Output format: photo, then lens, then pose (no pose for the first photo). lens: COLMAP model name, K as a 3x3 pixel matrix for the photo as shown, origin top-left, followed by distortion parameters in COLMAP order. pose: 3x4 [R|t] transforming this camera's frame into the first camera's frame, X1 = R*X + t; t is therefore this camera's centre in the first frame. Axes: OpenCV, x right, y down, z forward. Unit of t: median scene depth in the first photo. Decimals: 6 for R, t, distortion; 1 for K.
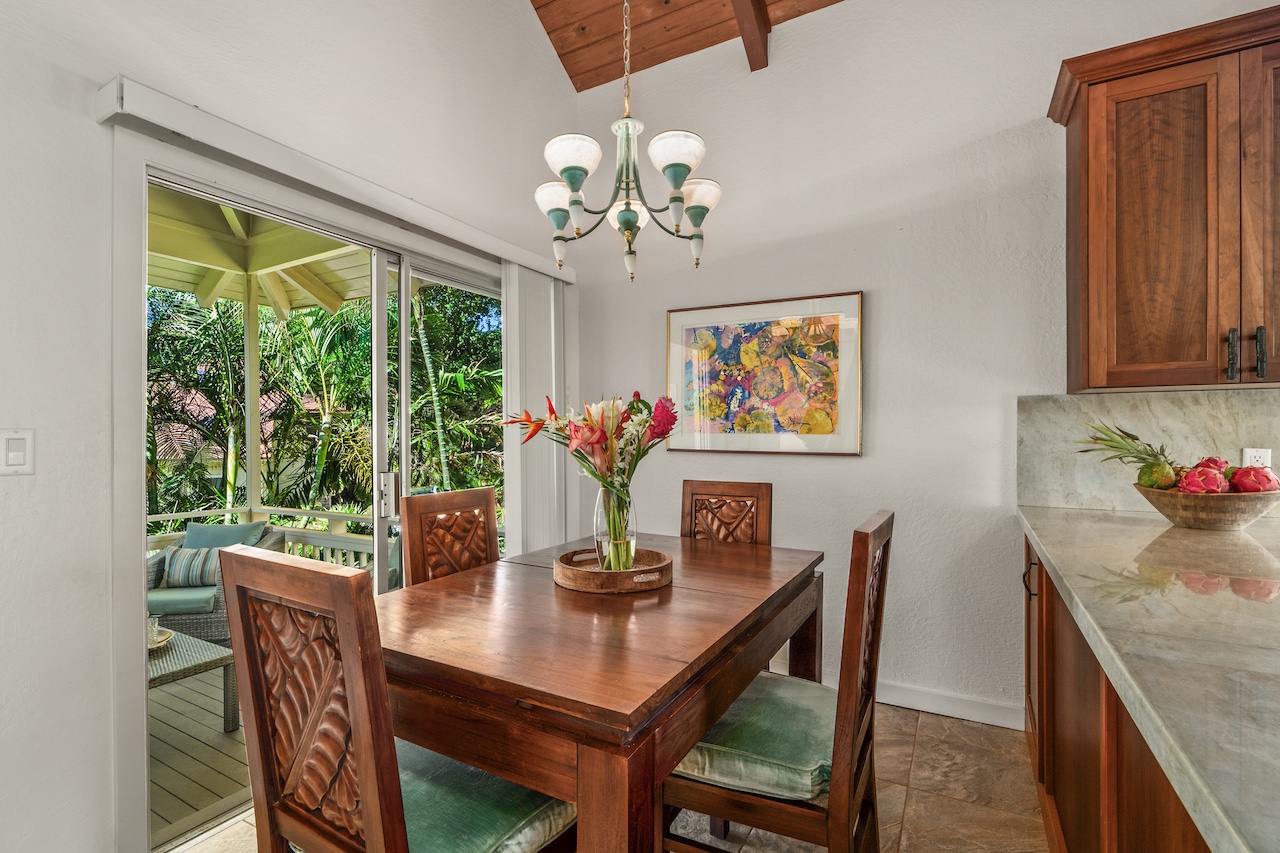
lens RADIAL K [[585.8, 0, 630.8], [0, 585.8, 433.6], [0, 0, 1]] dist [-0.006578, 0.002461]
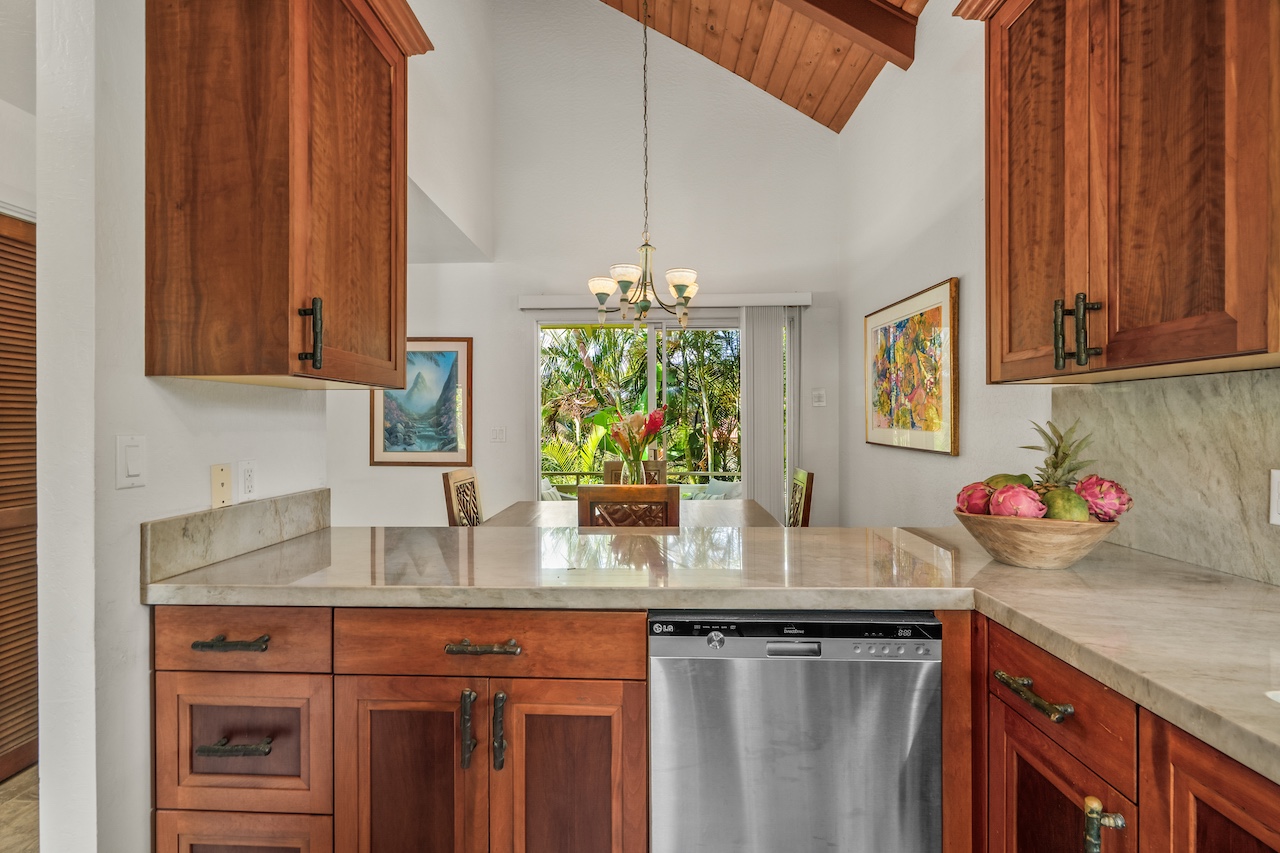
lens RADIAL K [[585.8, 0, 637.2], [0, 585.8, 423.0], [0, 0, 1]] dist [-0.006578, 0.002461]
pose [[0.470931, 0.003863, -0.882162, 1.254213], [0.003936, 0.999971, 0.006480, -0.027426], [0.882161, -0.006524, 0.470902, 0.156726]]
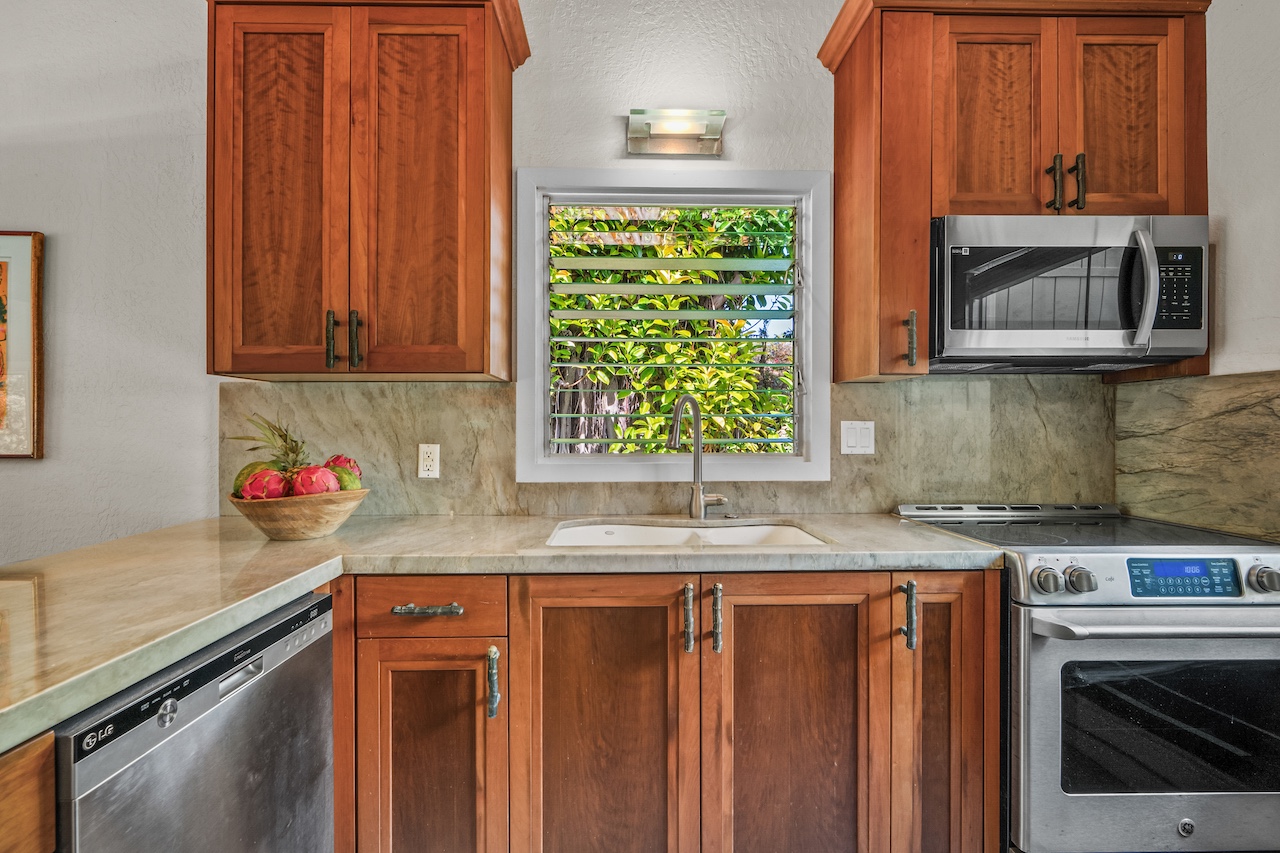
lens RADIAL K [[585.8, 0, 624.7], [0, 585.8, 429.5], [0, 0, 1]] dist [-0.006578, 0.002461]
pose [[0.864205, 0.001365, 0.503138, 0.849637], [-0.003727, 0.999986, 0.003689, -0.003102], [-0.503126, -0.005063, 0.864198, 0.000019]]
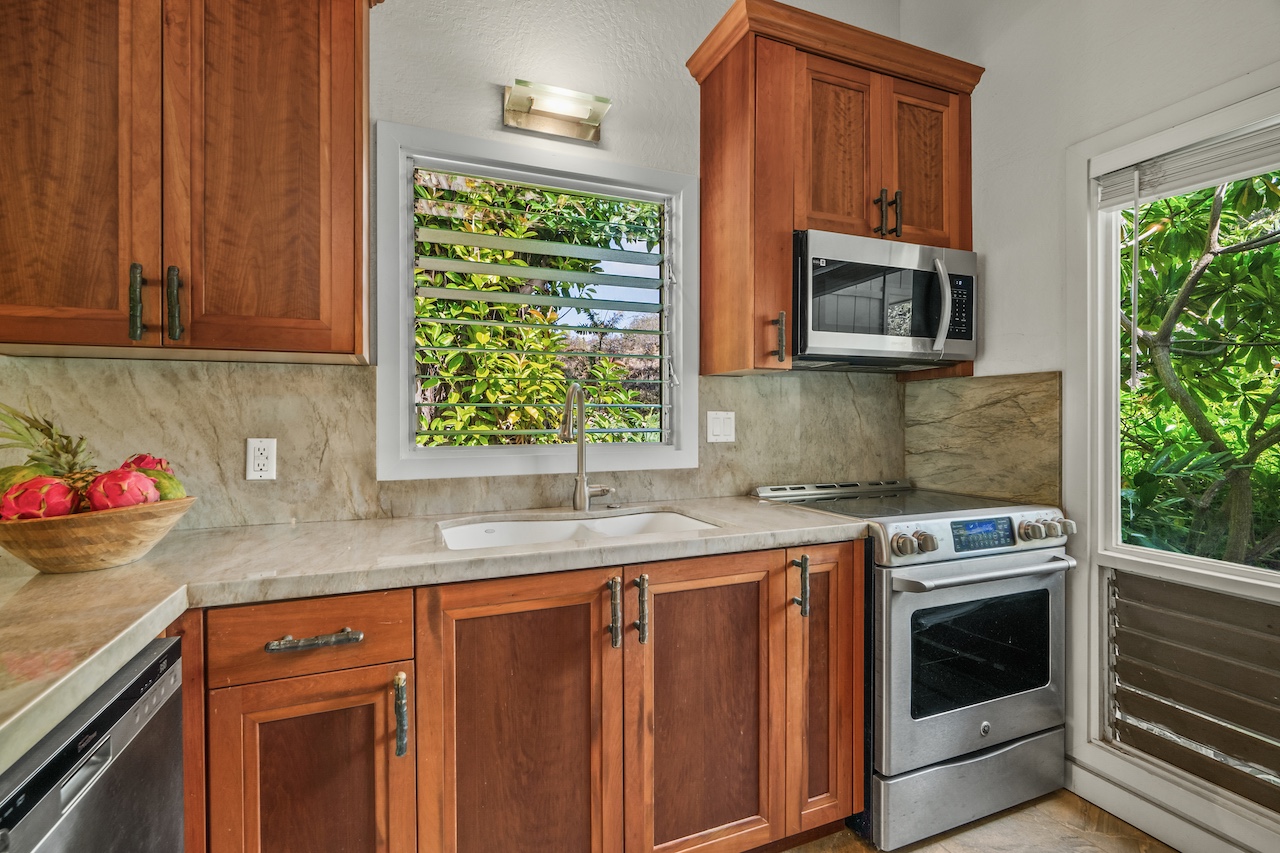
lens RADIAL K [[585.8, 0, 629.4], [0, 585.8, 421.7], [0, 0, 1]] dist [-0.006578, 0.002461]
pose [[0.628070, -0.002838, 0.778151, 0.755965], [-0.000911, 0.999990, 0.004382, -0.000984], [-0.778156, -0.003462, 0.628061, 0.113635]]
